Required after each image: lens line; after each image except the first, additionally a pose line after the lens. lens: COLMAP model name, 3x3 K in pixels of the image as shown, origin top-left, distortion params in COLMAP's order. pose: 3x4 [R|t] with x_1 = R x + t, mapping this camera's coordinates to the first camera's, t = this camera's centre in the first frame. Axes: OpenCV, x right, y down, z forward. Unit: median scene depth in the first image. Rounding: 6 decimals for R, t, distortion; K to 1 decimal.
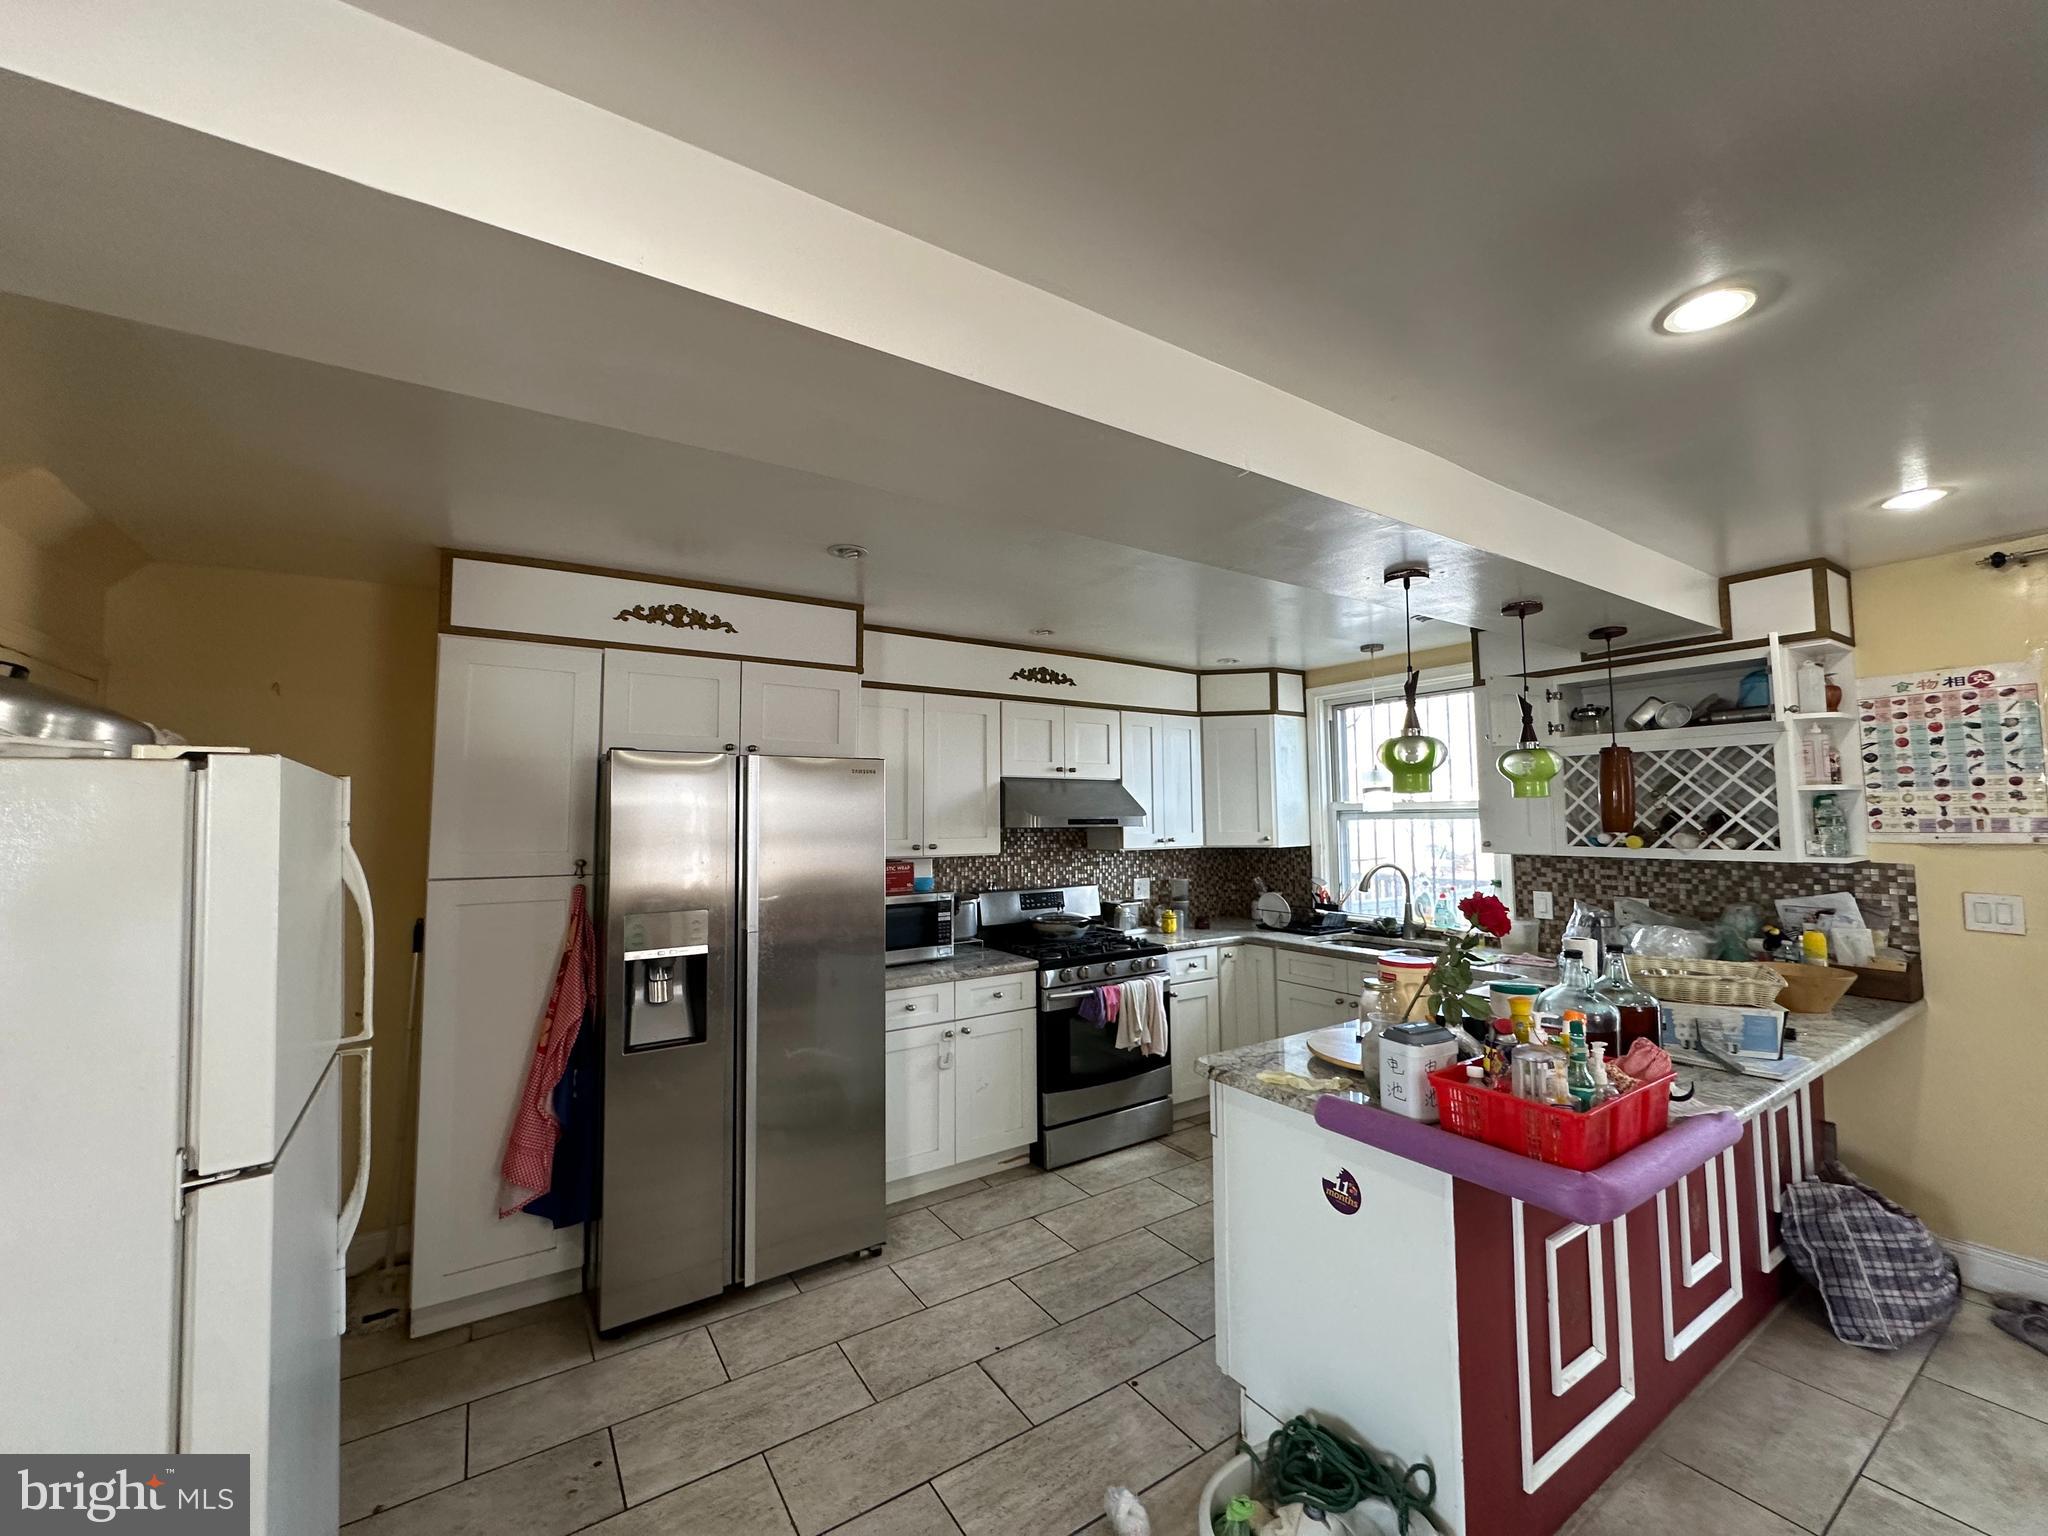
lens RADIAL K [[816.6, 0, 1025.4], [0, 816.6, 767.4], [0, 0, 1]] dist [-0.001993, 0.000522]
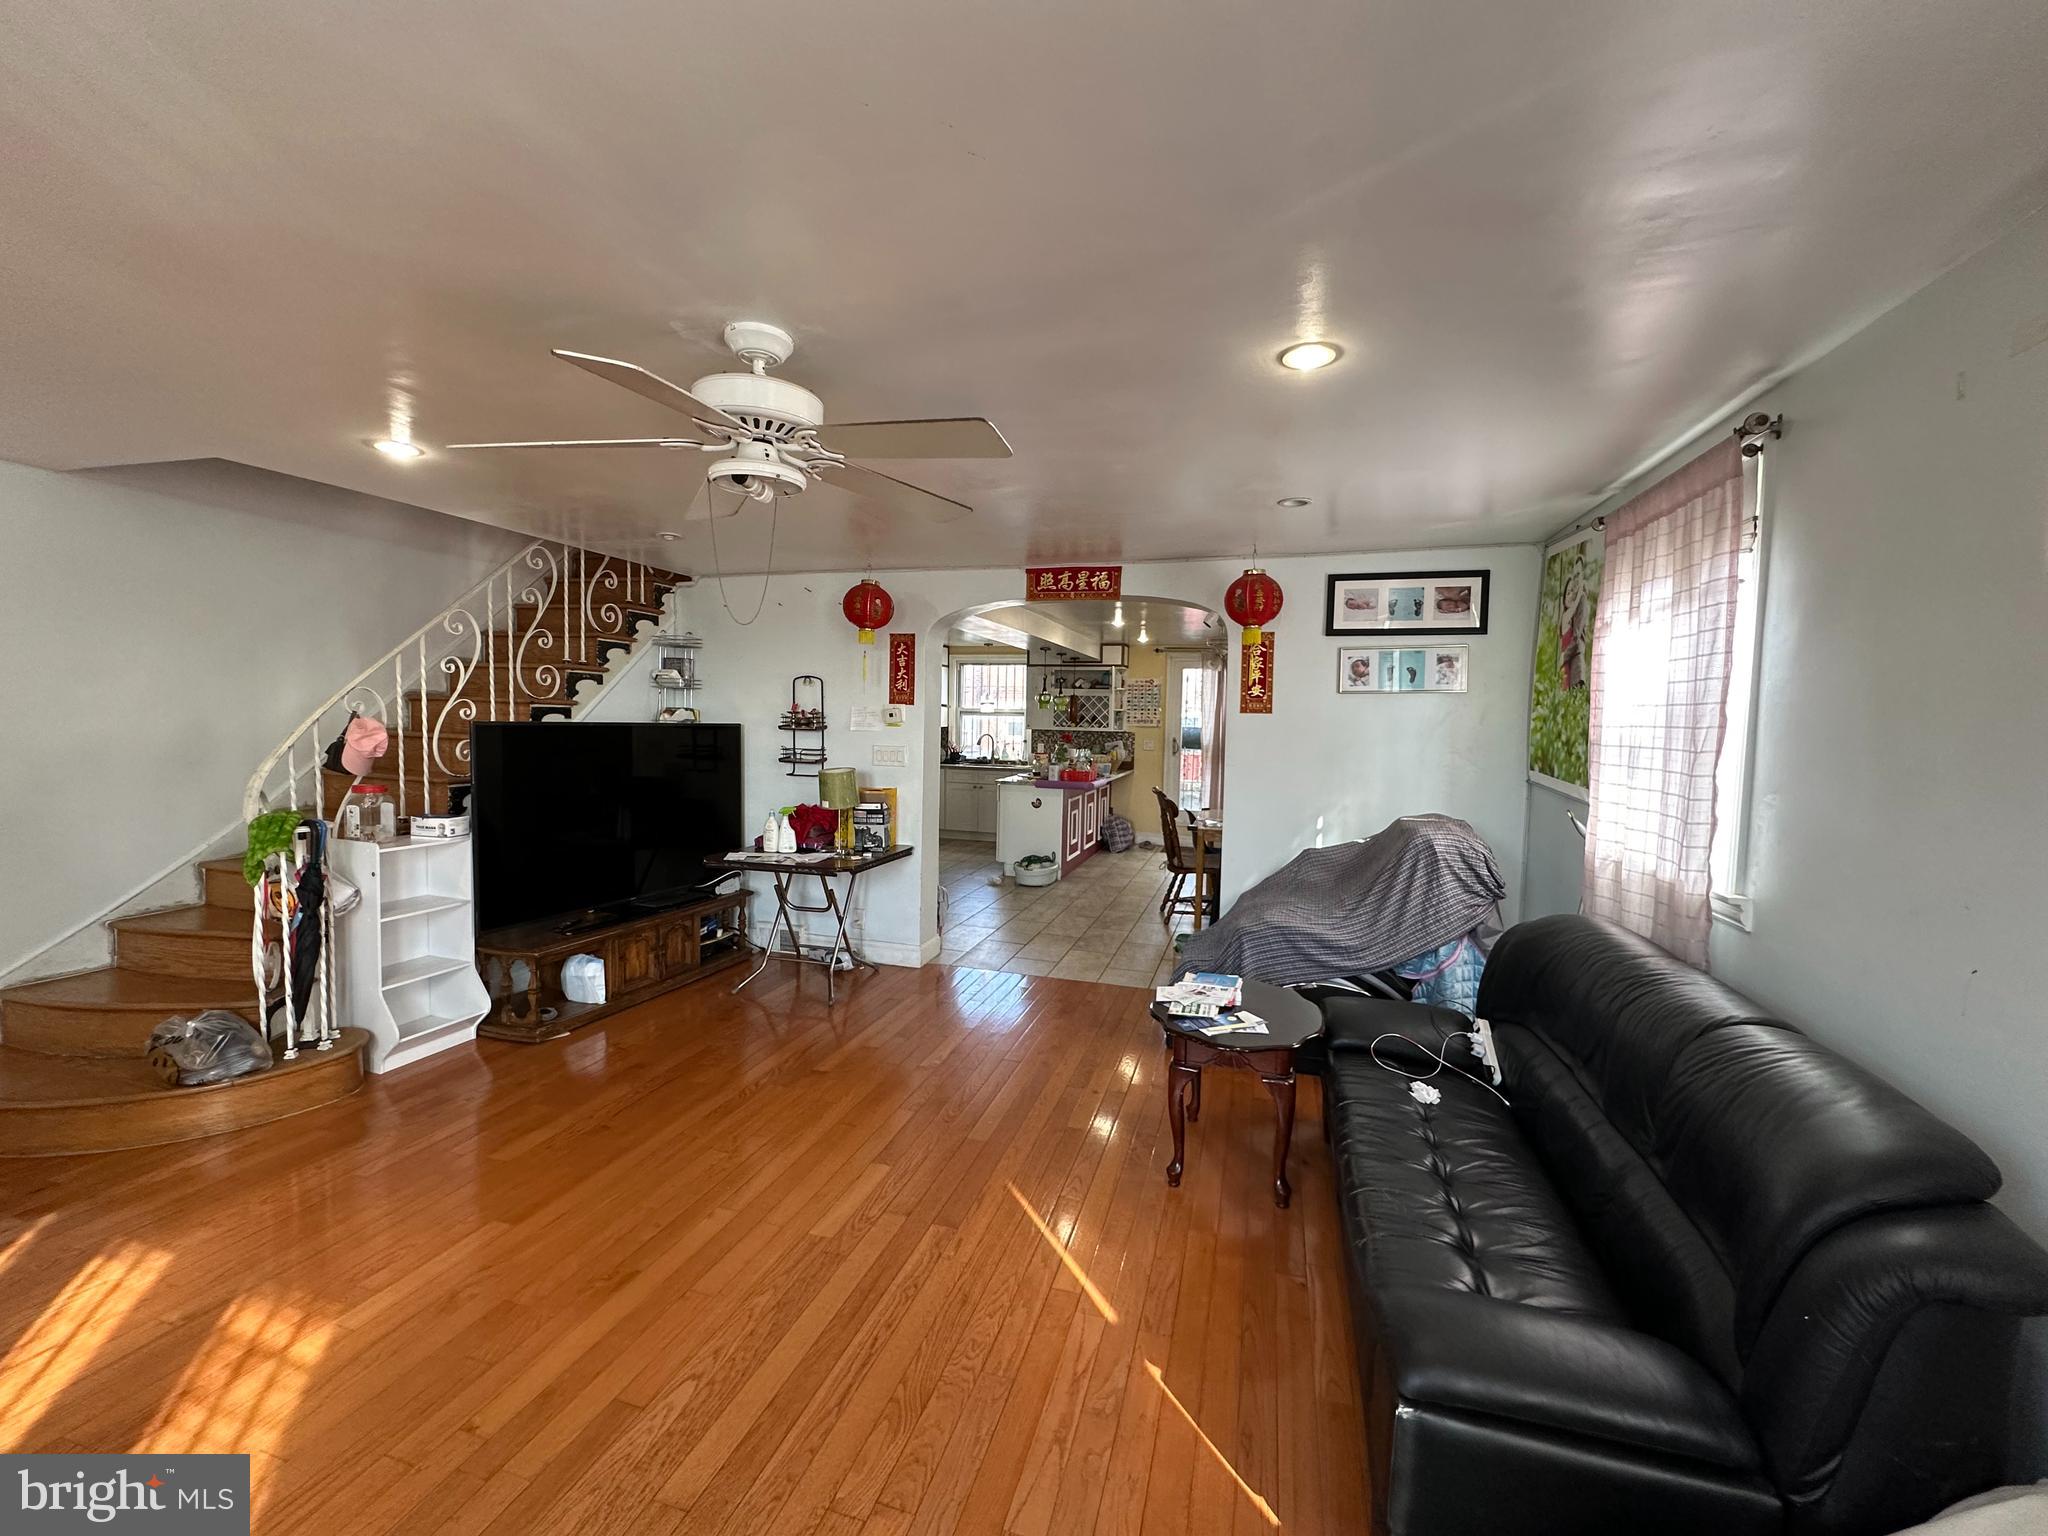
lens RADIAL K [[816.6, 0, 1025.4], [0, 816.6, 767.4], [0, 0, 1]] dist [-0.001993, 0.000522]
pose [[0.767952, -0.014187, 0.640350, -1.405157], [-0.068164, 0.992267, 0.103732, -0.058638], [-0.636869, -0.123310, 0.761047, -1.283969]]
